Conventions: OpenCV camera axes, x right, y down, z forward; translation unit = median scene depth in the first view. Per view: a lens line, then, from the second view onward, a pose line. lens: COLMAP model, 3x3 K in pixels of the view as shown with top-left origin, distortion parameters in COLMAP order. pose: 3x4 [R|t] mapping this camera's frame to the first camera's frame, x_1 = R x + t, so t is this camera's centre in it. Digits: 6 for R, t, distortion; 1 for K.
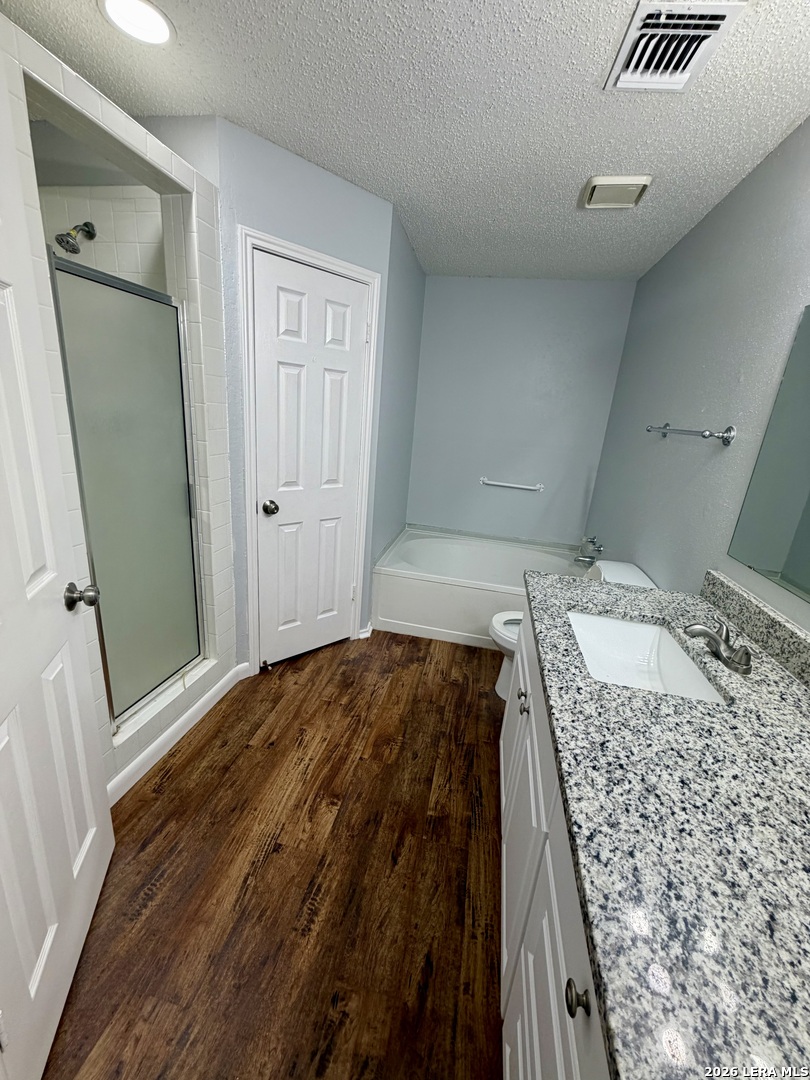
lens RADIAL K [[433.2, 0, 403.9], [0, 433.2, 538.0], [0, 0, 1]] dist [0.001190, 0.000072]
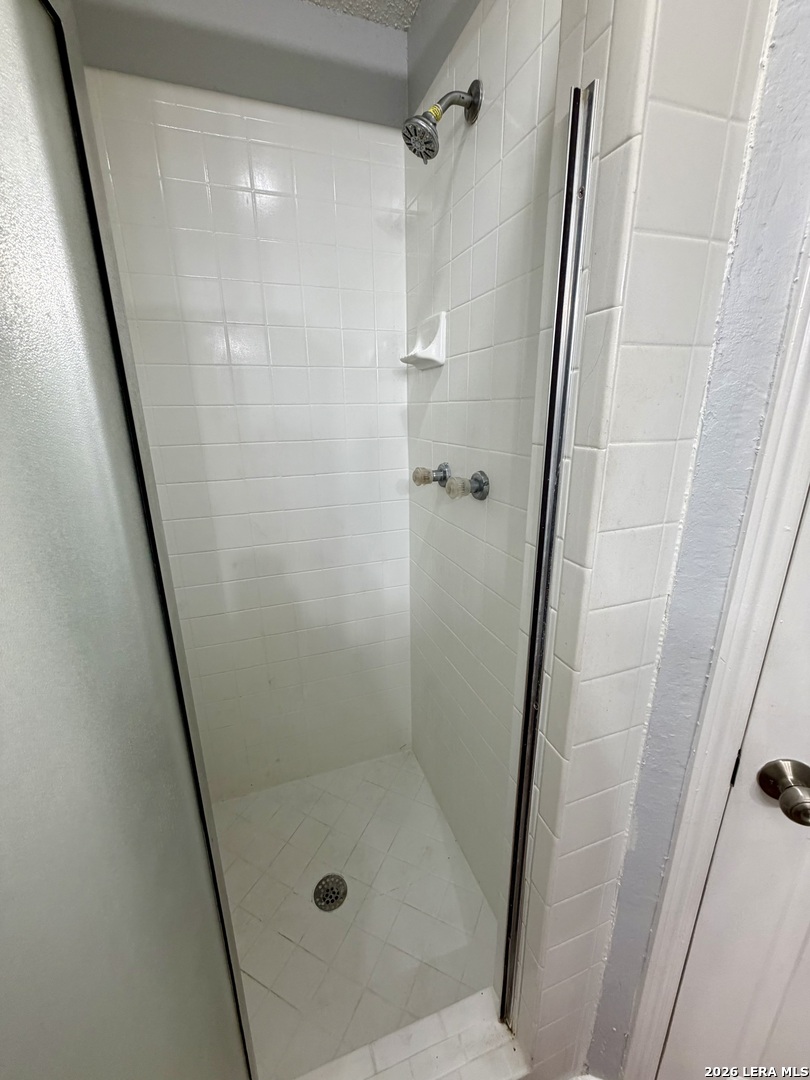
lens RADIAL K [[433.2, 0, 406.2], [0, 433.2, 541.4], [0, 0, 1]] dist [0.001190, 0.000072]
pose [[0.516945, 0.165386, -0.839890, -0.257093], [-0.190503, 0.978780, 0.075482, -0.229951], [0.834552, 0.120981, 0.537482, 0.698292]]
